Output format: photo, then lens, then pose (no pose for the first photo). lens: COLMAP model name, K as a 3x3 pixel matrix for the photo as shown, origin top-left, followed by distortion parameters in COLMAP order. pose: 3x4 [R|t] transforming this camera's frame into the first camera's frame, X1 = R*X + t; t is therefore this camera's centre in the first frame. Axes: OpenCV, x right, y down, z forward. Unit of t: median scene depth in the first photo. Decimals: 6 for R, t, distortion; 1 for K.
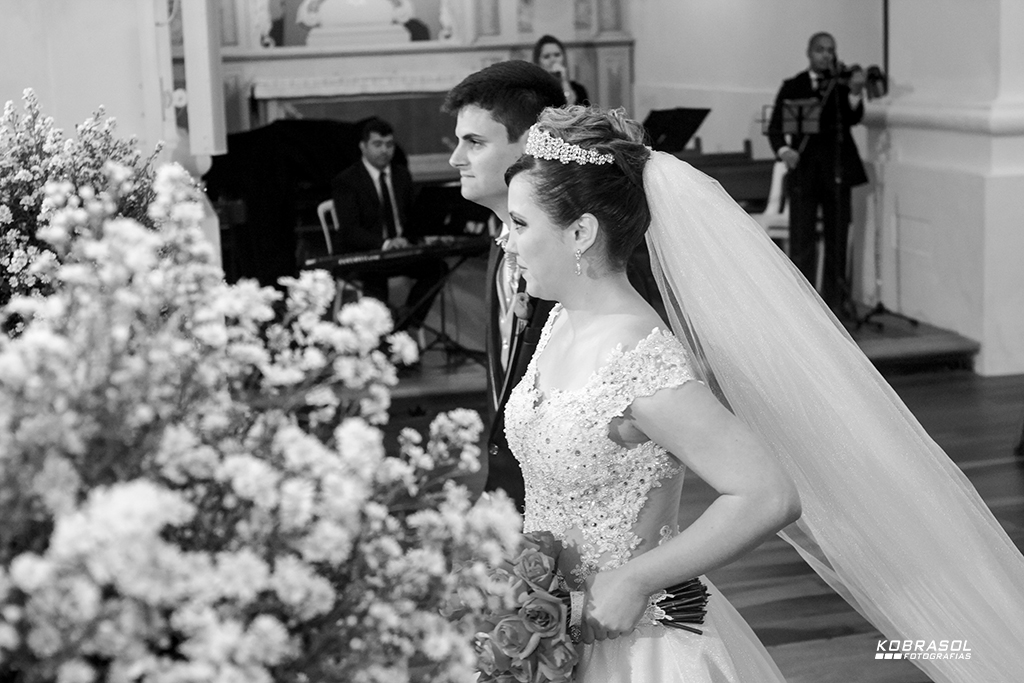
lens RADIAL K [[1678.2, 0, 512.0], [0, 1678.2, 341.5], [0, 0, 1]] dist [-0.095392, 0.218379]
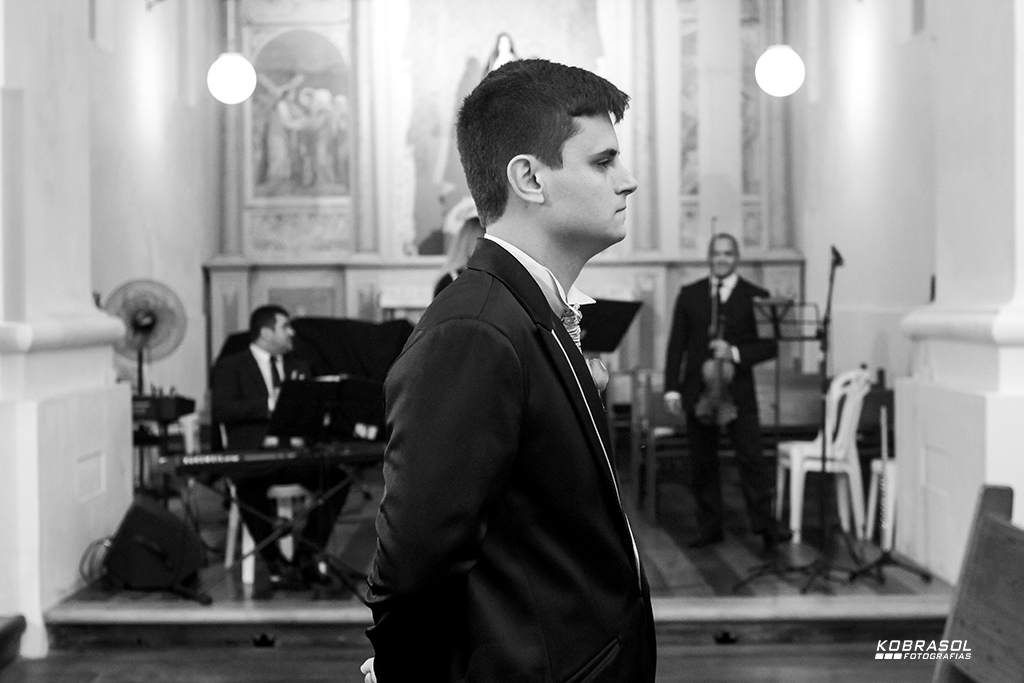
lens RADIAL K [[1678.2, 0, 512.0], [0, 1678.2, 341.5], [0, 0, 1]] dist [-0.095392, 0.218379]
pose [[0.973884, 0.033862, -0.224508, 0.221330], [-0.065855, 0.988437, -0.136585, -0.000842], [0.217287, 0.147802, 0.964853, 0.162301]]
